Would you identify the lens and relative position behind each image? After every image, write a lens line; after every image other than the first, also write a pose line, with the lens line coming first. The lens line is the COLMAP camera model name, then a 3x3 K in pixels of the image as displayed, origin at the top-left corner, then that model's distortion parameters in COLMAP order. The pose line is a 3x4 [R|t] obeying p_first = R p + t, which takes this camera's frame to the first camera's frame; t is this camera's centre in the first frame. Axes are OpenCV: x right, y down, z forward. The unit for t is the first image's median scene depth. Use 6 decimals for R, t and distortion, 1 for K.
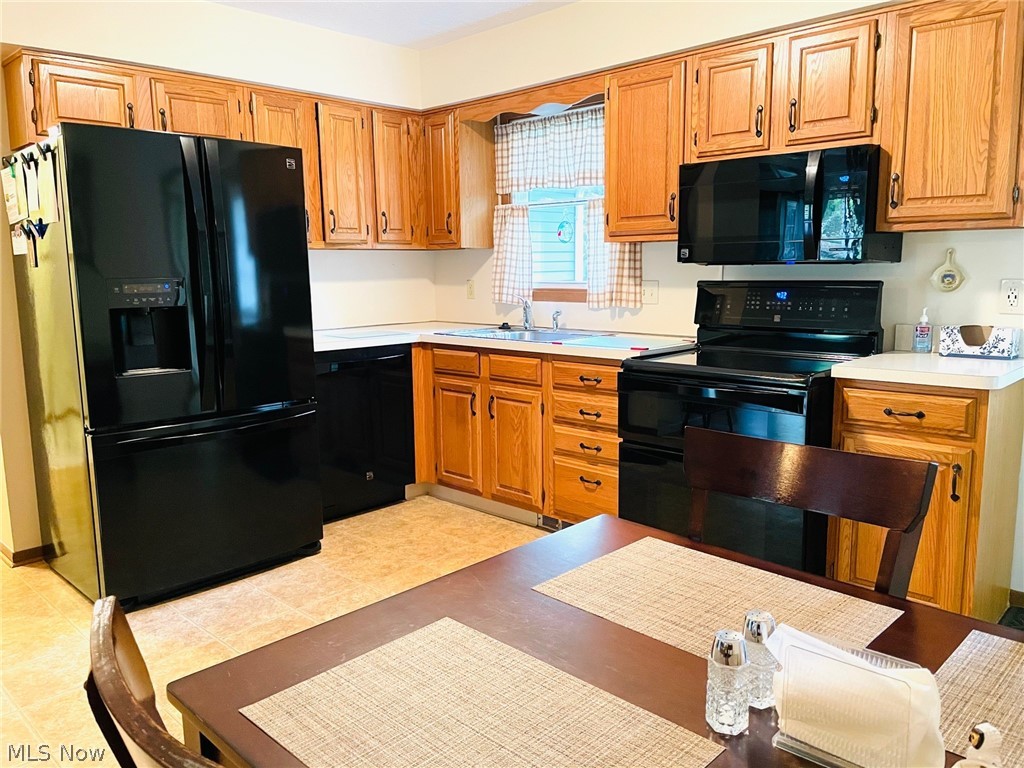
lens RADIAL K [[778.3, 0, 515.7], [0, 778.3, 377.9], [0, 0, 1]] dist [0.110118, -0.145743]
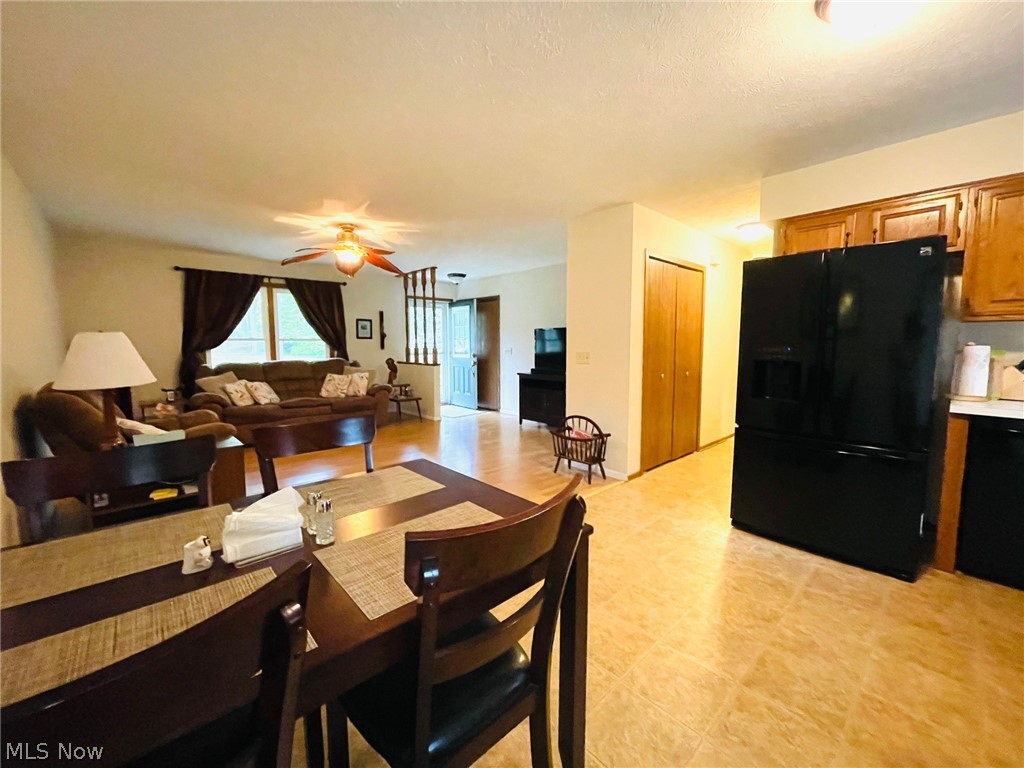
lens RADIAL K [[415.0, 0, 511.2], [0, 415.0, 379.1], [0, 0, 1]] dist [-0.001188, -0.000132]
pose [[-0.062736, 0.097836, -0.993223, 0.362363], [-0.142365, 0.984129, 0.105933, -0.051828], [0.987824, 0.148046, -0.047811, 0.408102]]
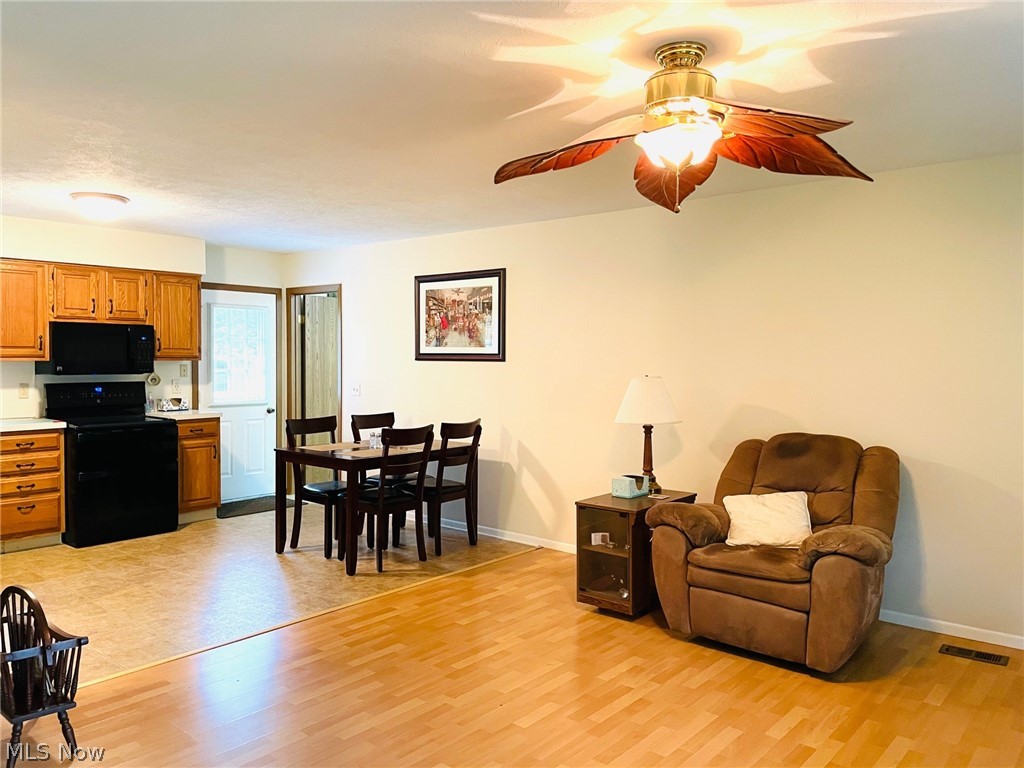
lens RADIAL K [[778.3, 0, 515.7], [0, 778.3, 377.9], [0, 0, 1]] dist [0.110118, -0.145743]
pose [[-0.063882, -0.016882, 0.997815, -1.570403], [0.139991, 0.989819, 0.025709, -0.033511], [-0.988090, 0.141327, -0.060868, 0.057856]]
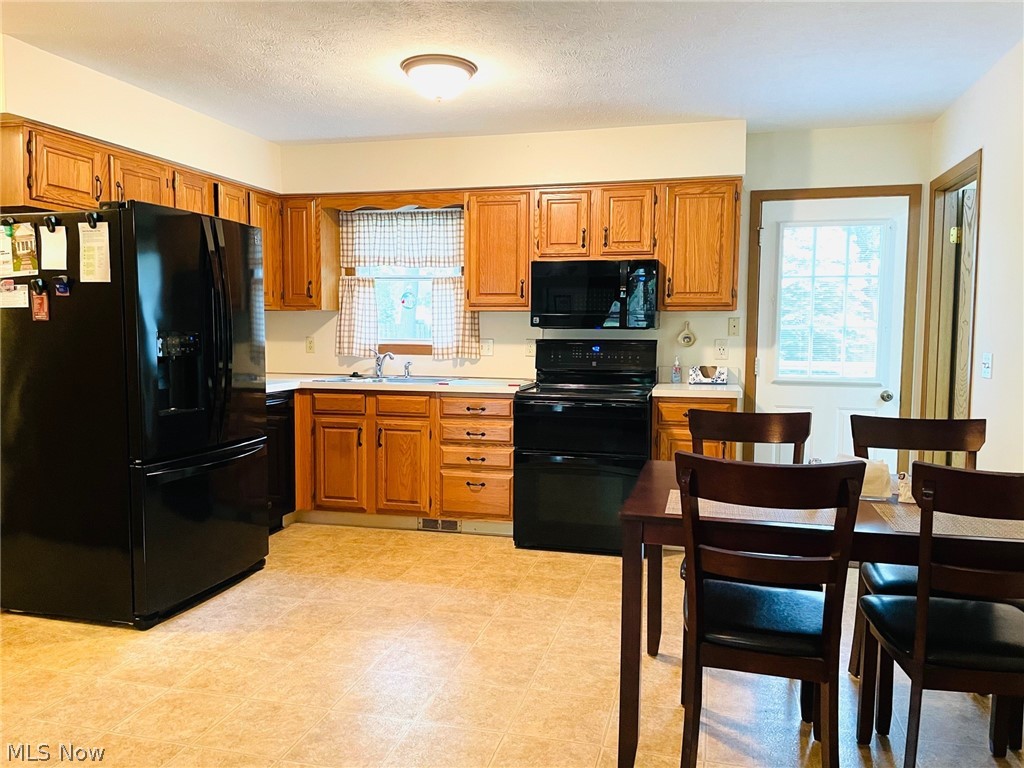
lens RADIAL K [[778.3, 0, 515.7], [0, 778.3, 377.9], [0, 0, 1]] dist [0.110118, -0.145743]
pose [[0.869551, -0.014099, 0.493641, -0.497719], [0.054000, 0.996313, -0.066665, 0.040787], [-0.490881, 0.084625, 0.867107, -0.218507]]
